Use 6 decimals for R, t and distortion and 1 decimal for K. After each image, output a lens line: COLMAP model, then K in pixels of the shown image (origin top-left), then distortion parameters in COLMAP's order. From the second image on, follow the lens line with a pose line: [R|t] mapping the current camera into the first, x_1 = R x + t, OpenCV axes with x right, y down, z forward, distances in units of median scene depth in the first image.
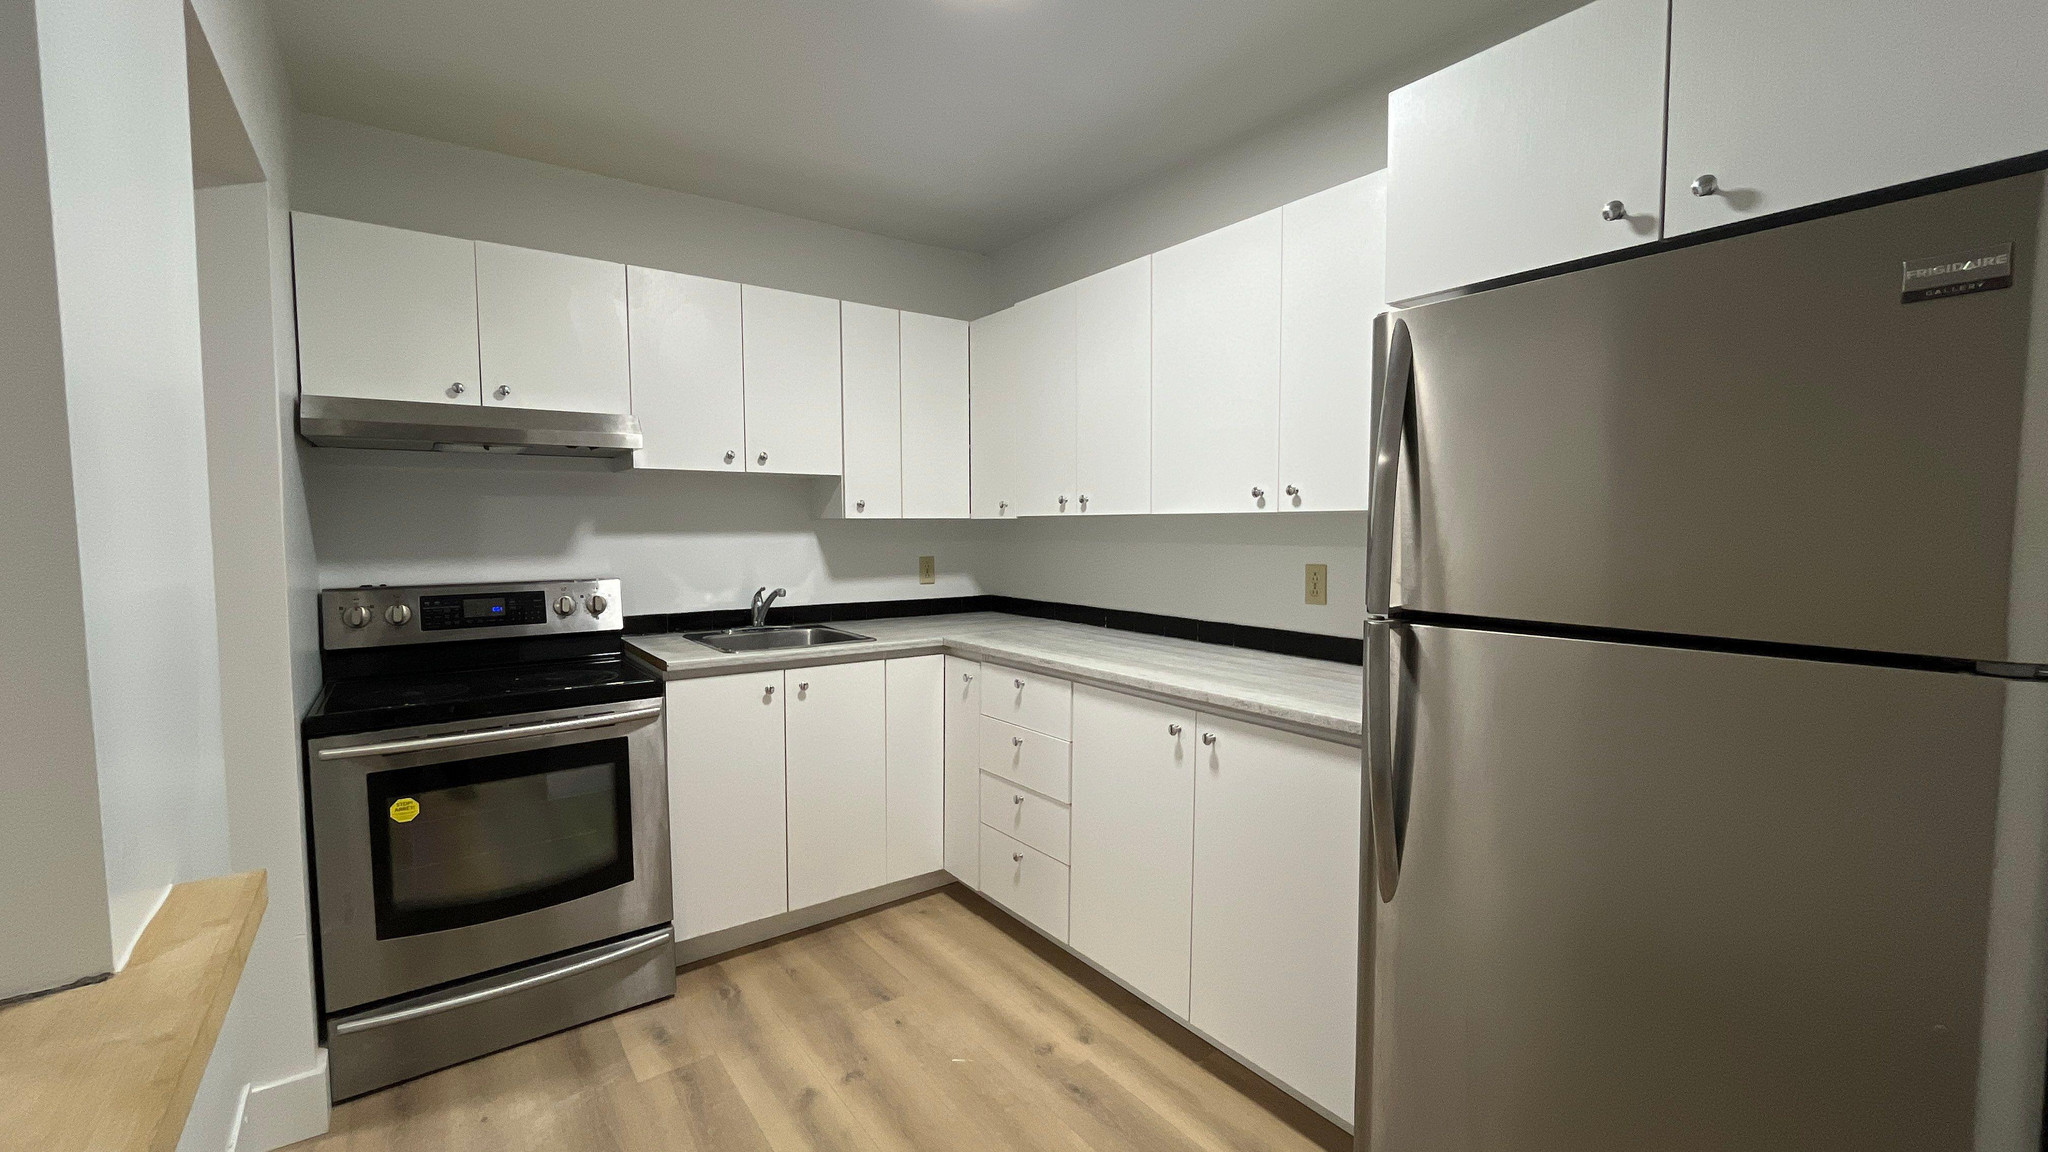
lens RADIAL K [[834.2, 0, 1034.6], [0, 834.2, 577.2], [0, 0, 1]] dist [0.000929, 0.000106]
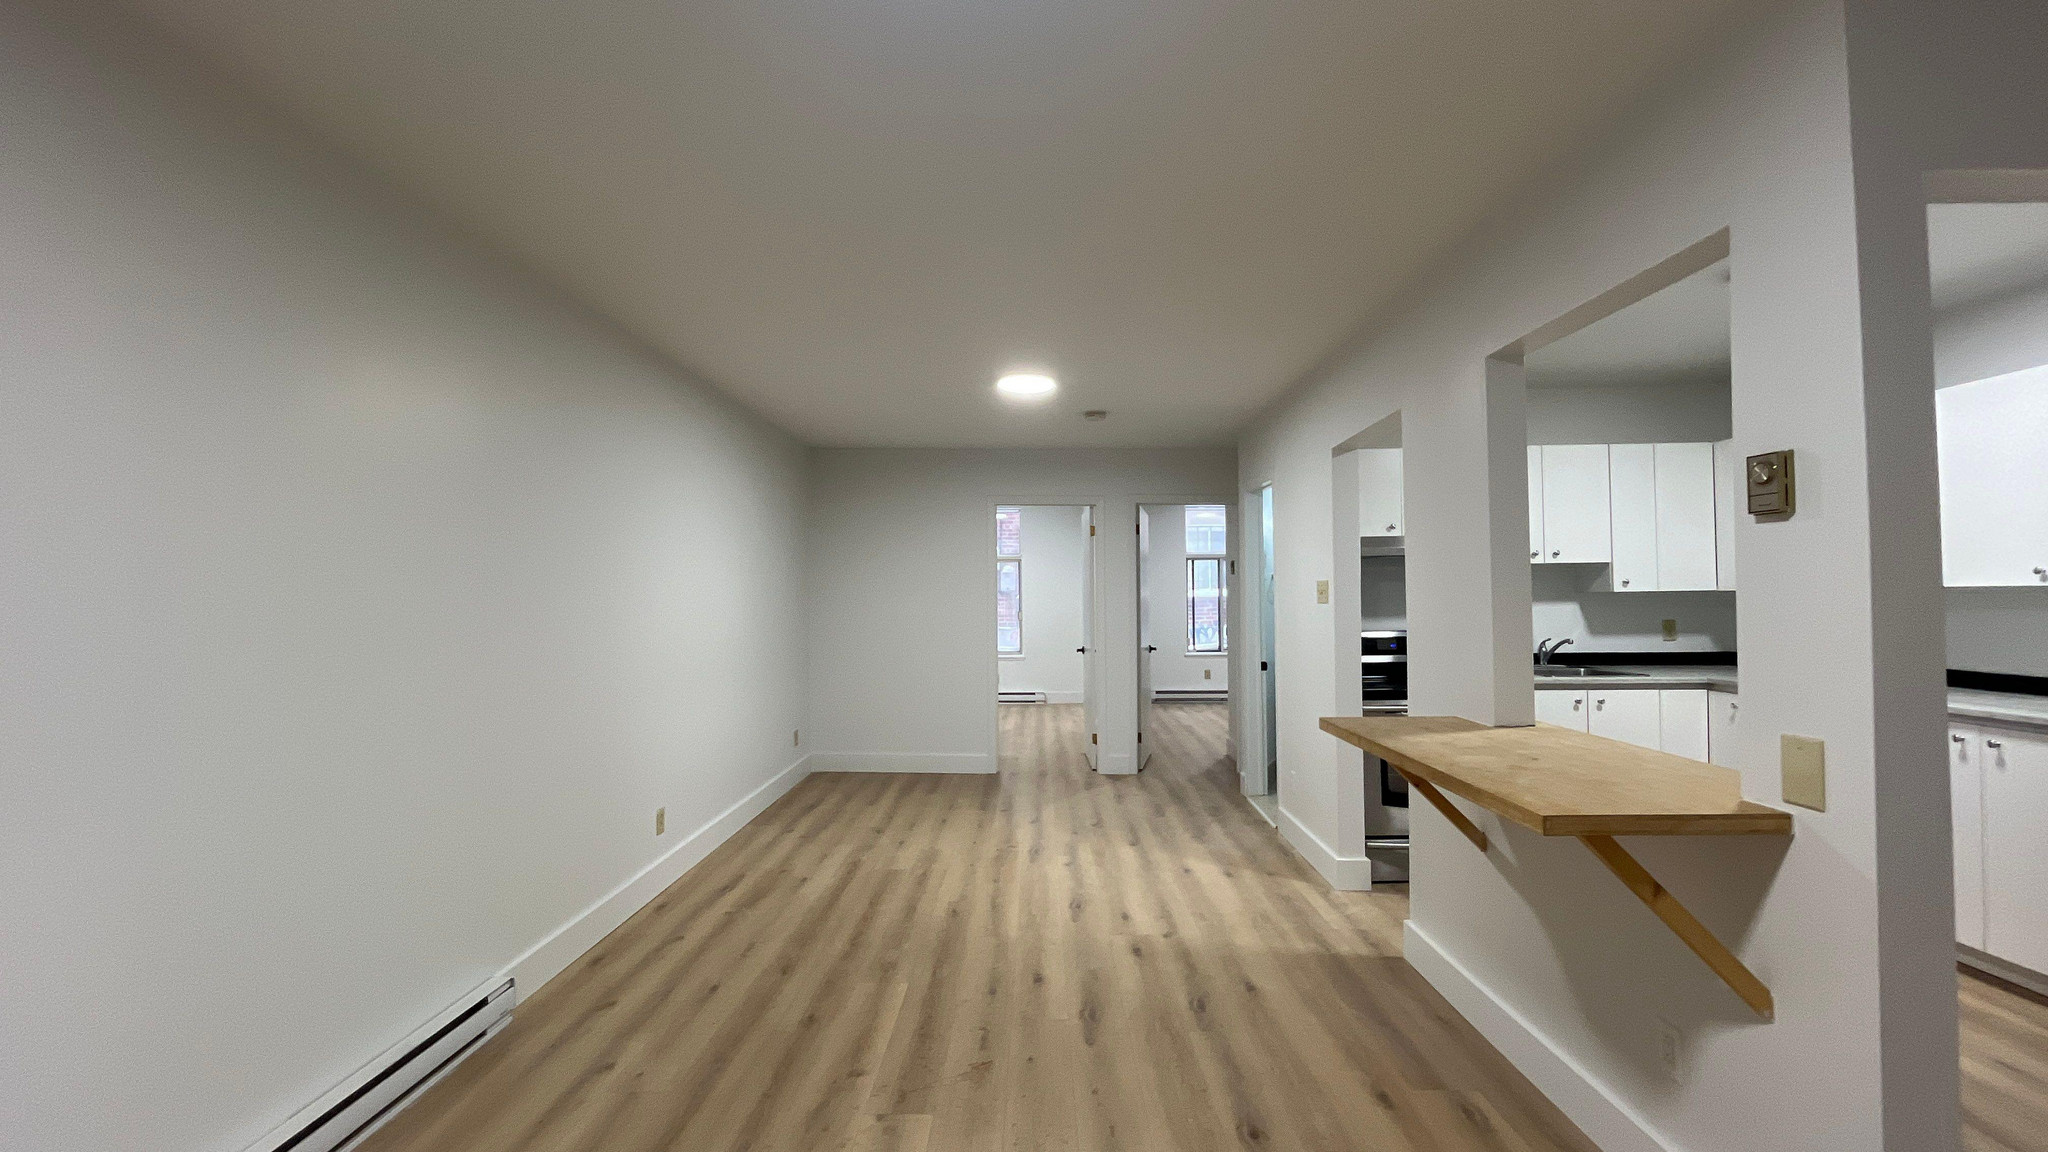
lens RADIAL K [[834.2, 0, 1034.6], [0, 834.2, 577.2], [0, 0, 1]] dist [0.000929, 0.000106]
pose [[0.794004, -0.021703, -0.607525, -0.147156], [-0.028154, 0.996977, -0.072412, 0.037803], [0.607260, 0.074600, 0.790993, -0.768835]]
